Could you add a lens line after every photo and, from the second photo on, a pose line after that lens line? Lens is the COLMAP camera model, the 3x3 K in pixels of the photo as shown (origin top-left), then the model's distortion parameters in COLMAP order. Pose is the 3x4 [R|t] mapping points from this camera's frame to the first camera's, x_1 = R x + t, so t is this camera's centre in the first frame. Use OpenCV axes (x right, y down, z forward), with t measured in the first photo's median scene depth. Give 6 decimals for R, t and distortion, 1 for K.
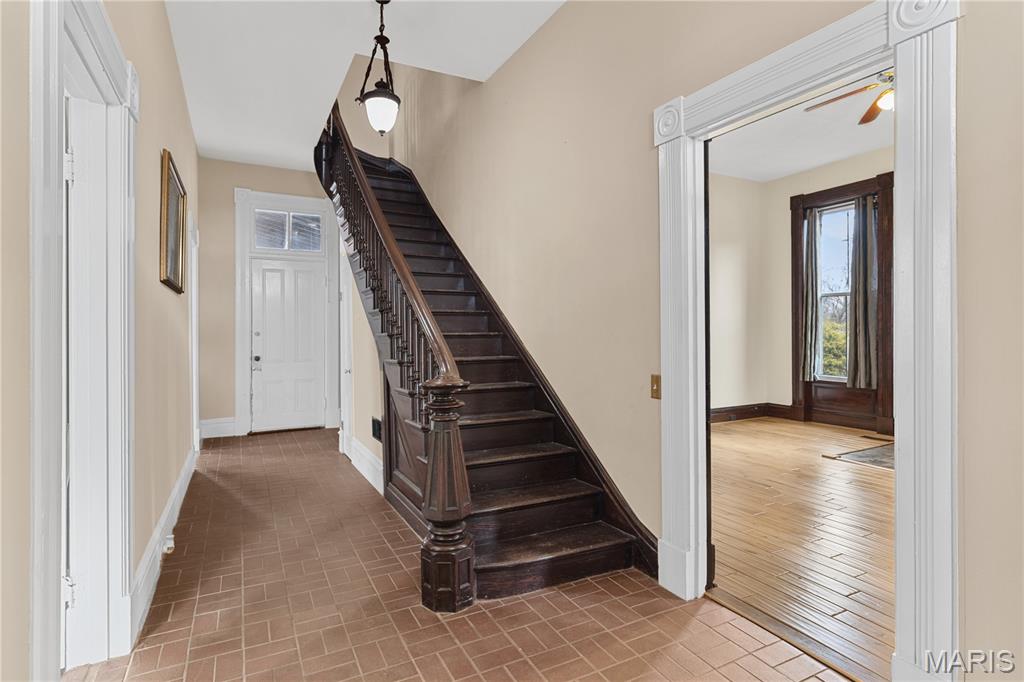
lens RADIAL K [[529.2, 0, 513.0], [0, 529.2, 336.7], [0, 0, 1]] dist [-0.000981, -0.000046]
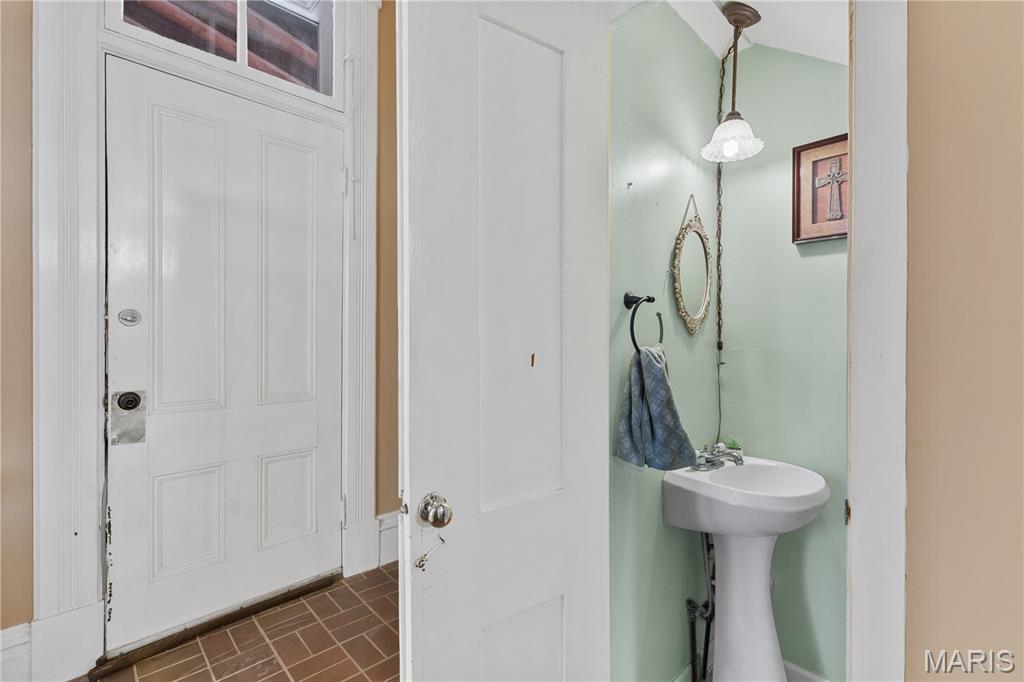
lens RADIAL K [[467.5, 0, 512.6], [0, 467.5, 341.5], [0, 0, 1]] dist [-0.000990, 0.000484]
pose [[0.962083, 0.001064, 0.272754, -0.348525], [-0.001754, 0.999996, 0.002287, 0.007123], [-0.272750, -0.002679, 0.962081, 0.690465]]
